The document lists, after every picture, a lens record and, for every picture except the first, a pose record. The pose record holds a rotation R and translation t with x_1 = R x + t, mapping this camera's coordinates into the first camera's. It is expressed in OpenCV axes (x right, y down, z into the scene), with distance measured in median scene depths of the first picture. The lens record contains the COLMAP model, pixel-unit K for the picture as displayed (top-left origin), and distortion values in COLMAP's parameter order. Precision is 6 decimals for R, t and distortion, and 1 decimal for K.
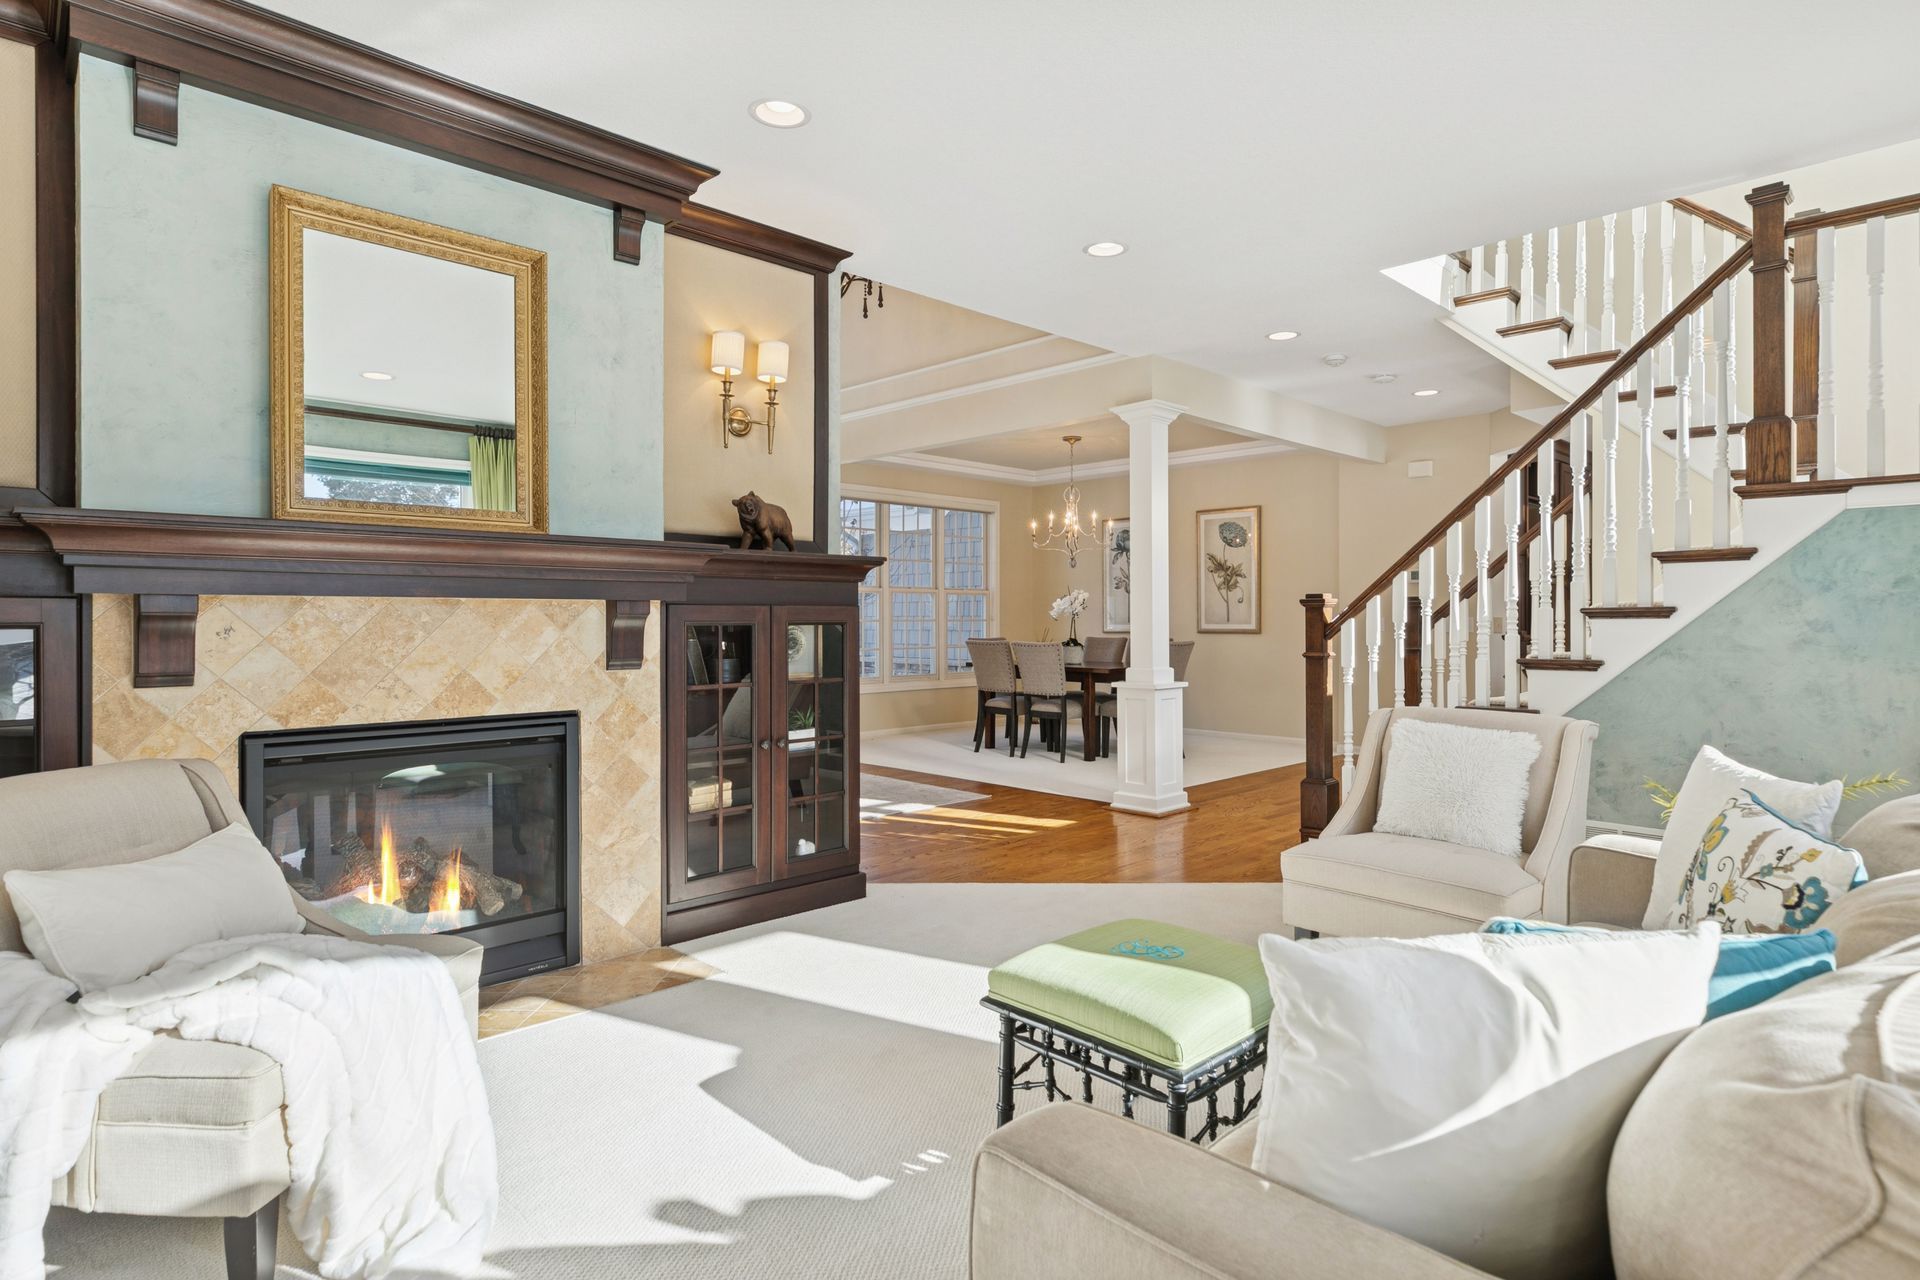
lens RADIAL K [[1023.1, 0, 981.8], [0, 1023.1, 625.2], [0, 0, 1]] dist [0.003141, -0.000239]
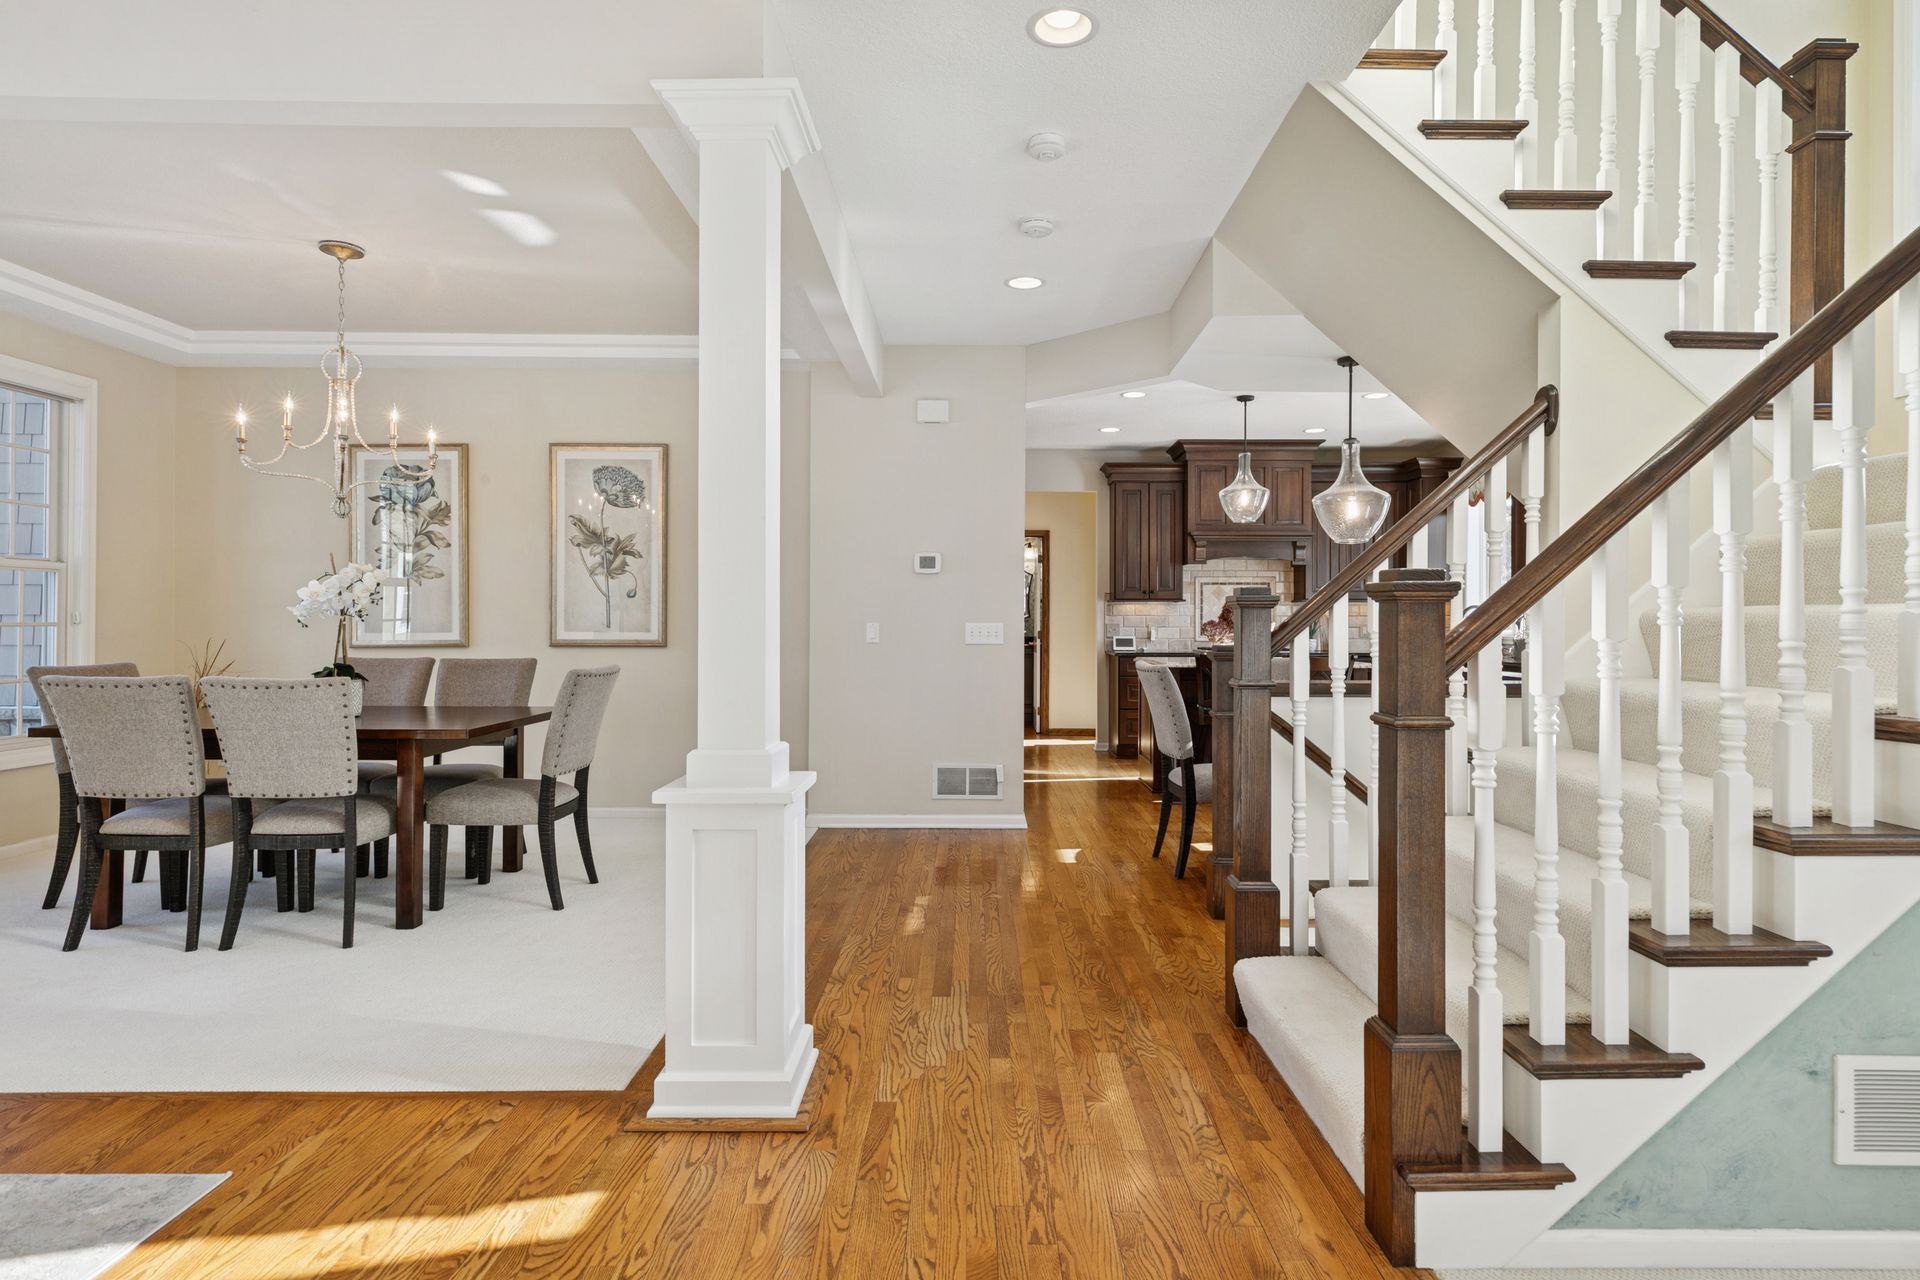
lens RADIAL K [[1023.1, 0, 985.5], [0, 1023.1, 610.2], [0, 0, 1]] dist [0.003141, -0.000239]
pose [[0.702879, 0.010932, 0.711226, -0.103562], [0.001063, 0.999865, -0.016419, -0.010044], [-0.711309, 0.012297, 0.702772, 1.131775]]
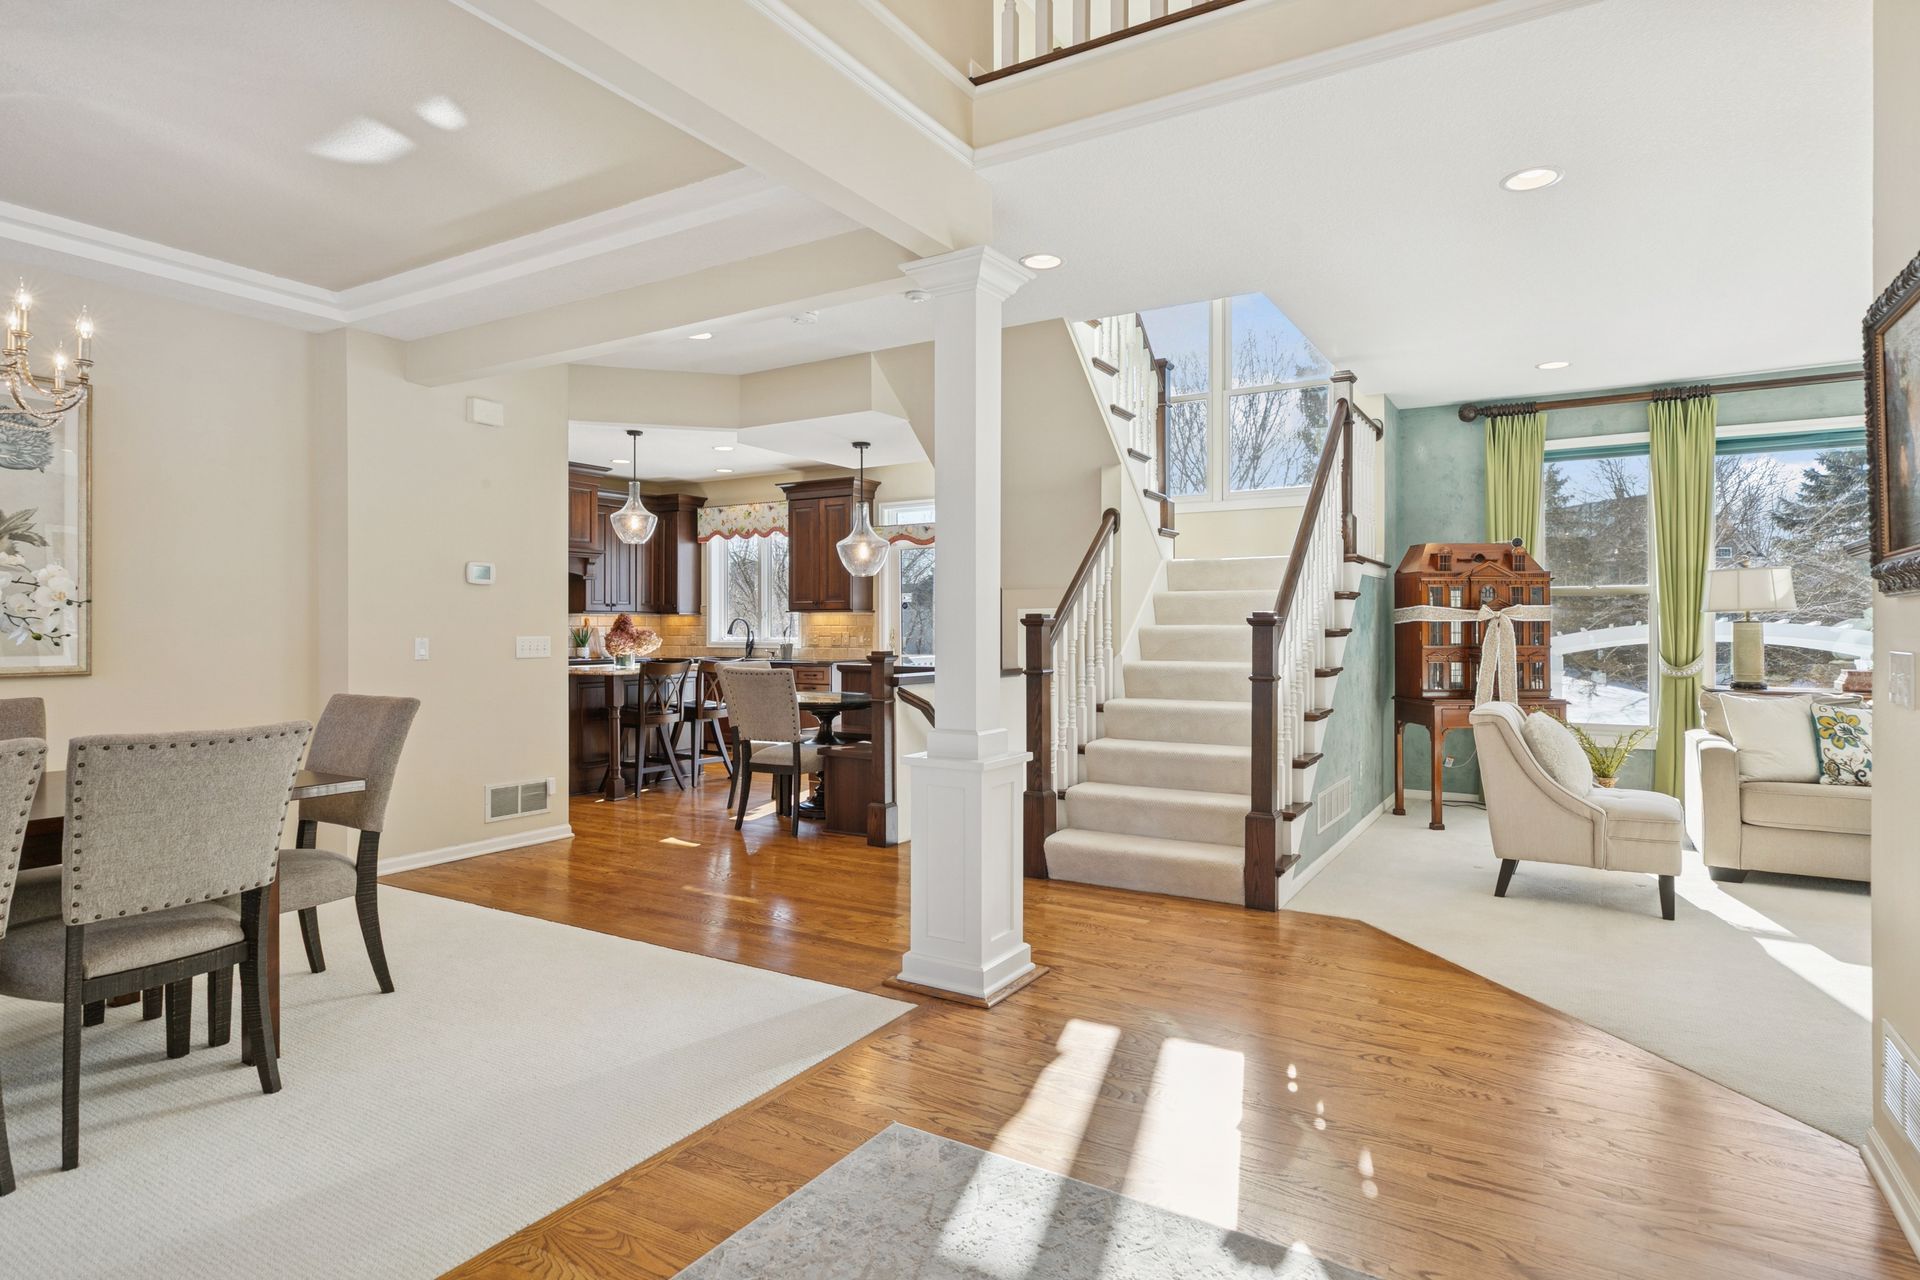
lens RADIAL K [[1023.1, 0, 983.4], [0, 1023.1, 626.1], [0, 0, 1]] dist [0.003141, -0.000239]
pose [[-0.246595, 0.003264, 0.969113, -0.684486], [0.008273, 0.999965, -0.001263, -0.025163], [-0.969083, 0.007706, -0.246614, 2.002011]]
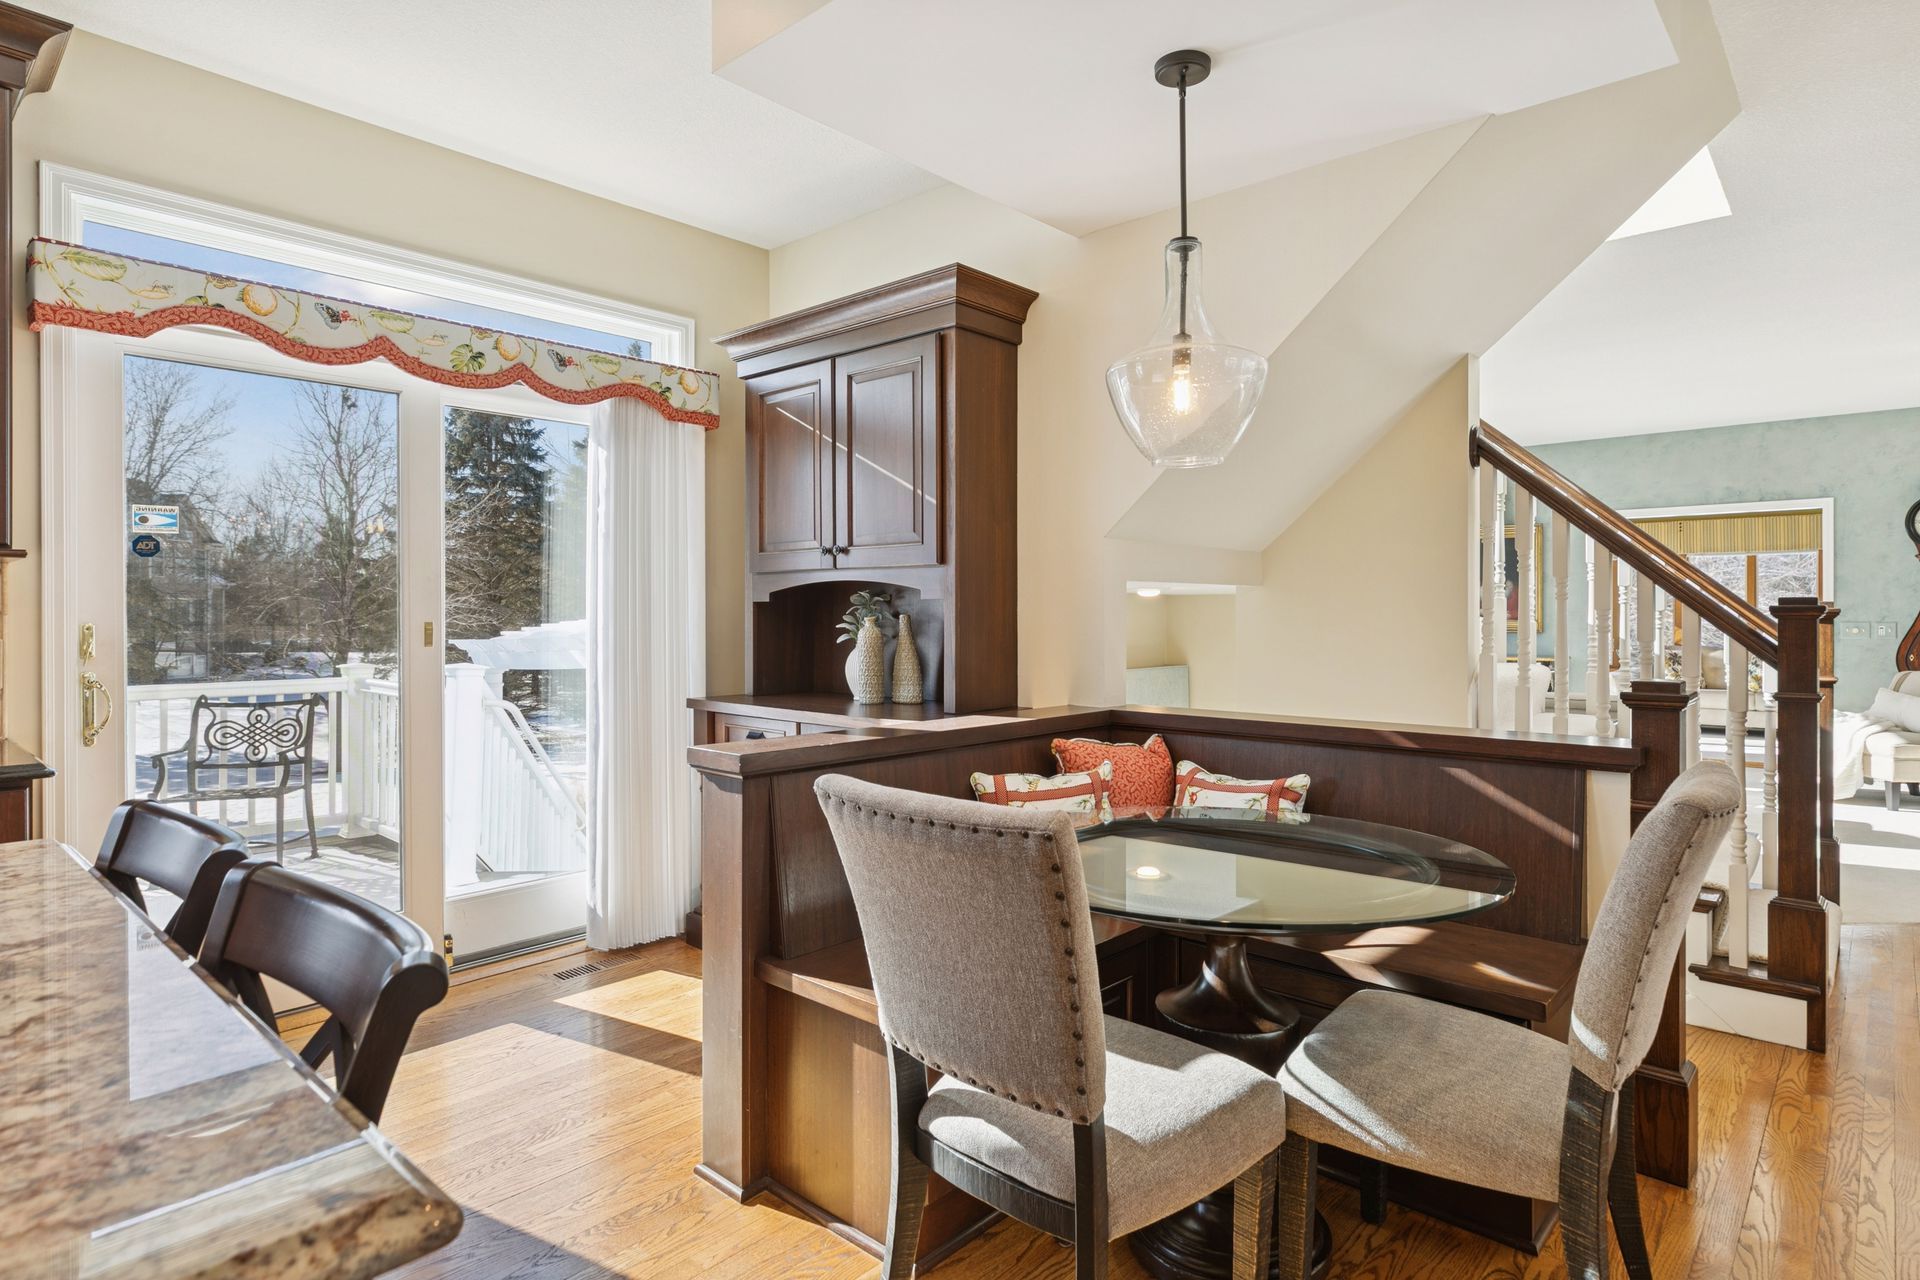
lens RADIAL K [[1023.1, 0, 978.4], [0, 1023.1, 616.9], [0, 0, 1]] dist [0.003141, -0.000239]
pose [[-0.998580, 0.001194, -0.053253, 1.372734], [0.000771, 0.999968, 0.007971, -0.034424], [0.053261, 0.007918, -0.998549, 2.370664]]
